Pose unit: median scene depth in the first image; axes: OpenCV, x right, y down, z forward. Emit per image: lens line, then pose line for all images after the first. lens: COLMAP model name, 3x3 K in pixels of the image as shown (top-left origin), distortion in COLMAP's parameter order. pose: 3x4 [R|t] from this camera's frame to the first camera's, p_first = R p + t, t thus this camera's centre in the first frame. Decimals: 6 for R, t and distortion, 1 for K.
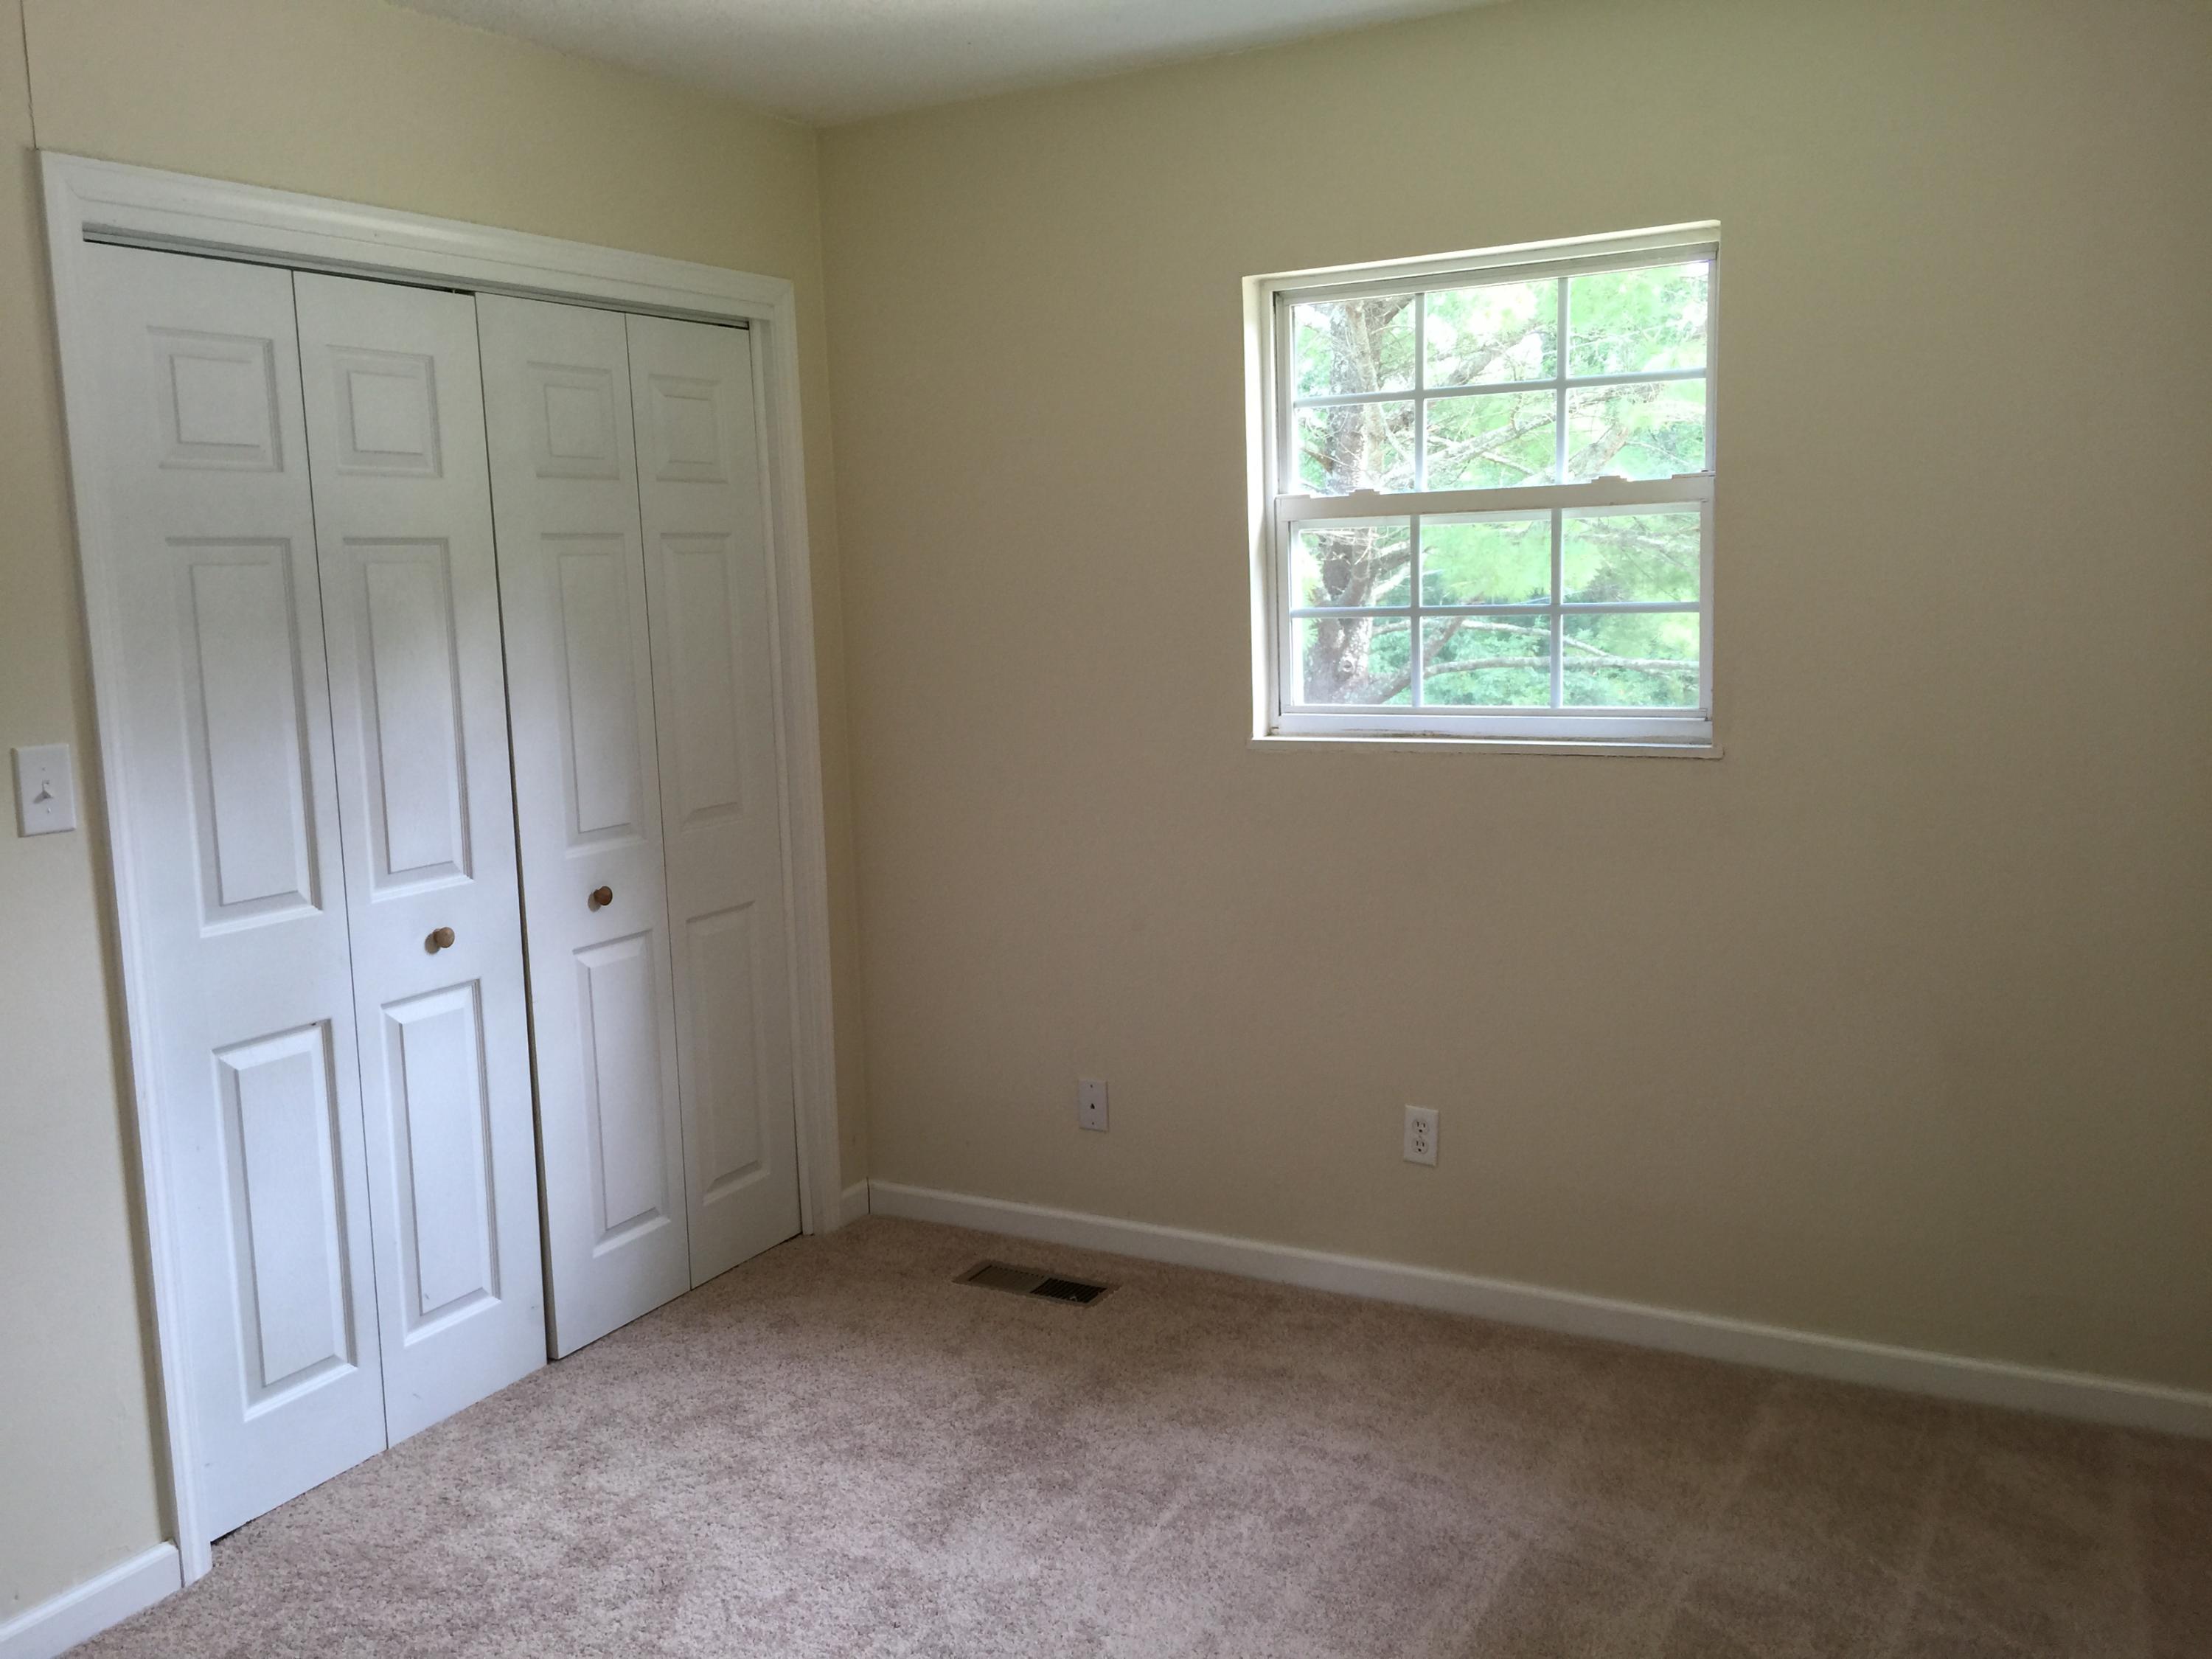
lens RADIAL K [[1876.2, 0, 1123.6], [0, 1876.2, 818.9], [0, 0, 1]] dist [0.080013, -0.134168]
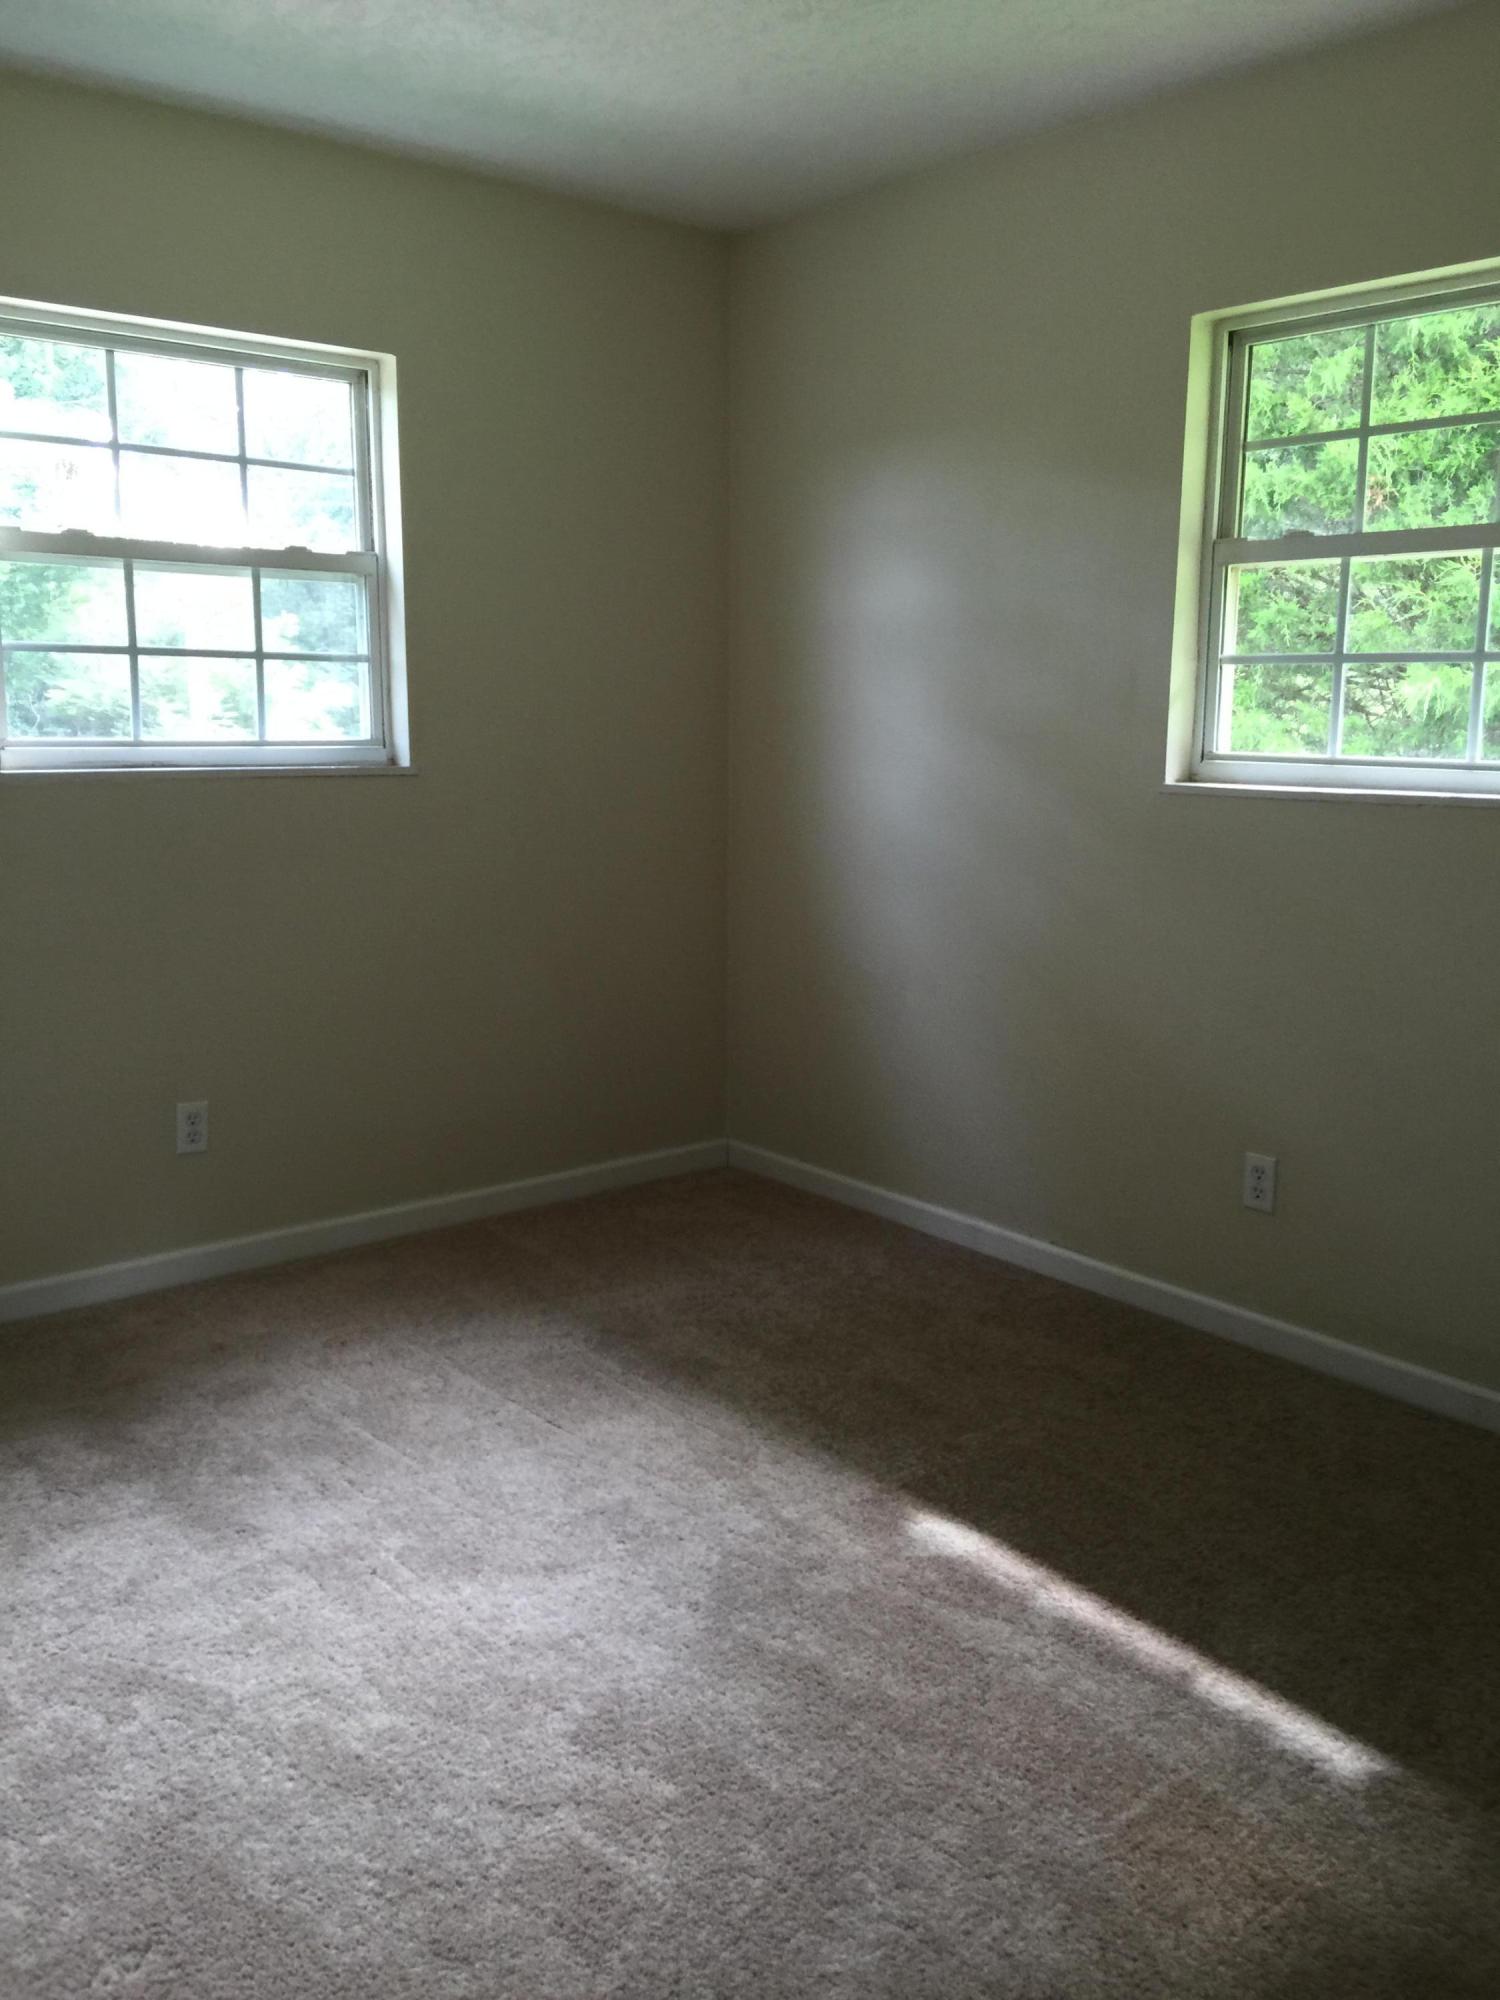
lens RADIAL K [[1696.4, 0, 743.9], [0, 1696.4, 993.6], [0, 0, 1]] dist [0.080013, -0.134168]
pose [[0.366099, -0.119092, 0.922924, -0.704875], [0.097943, 0.991200, 0.089050, 0.034885], [-0.925407, 0.057793, 0.374541, 0.347756]]
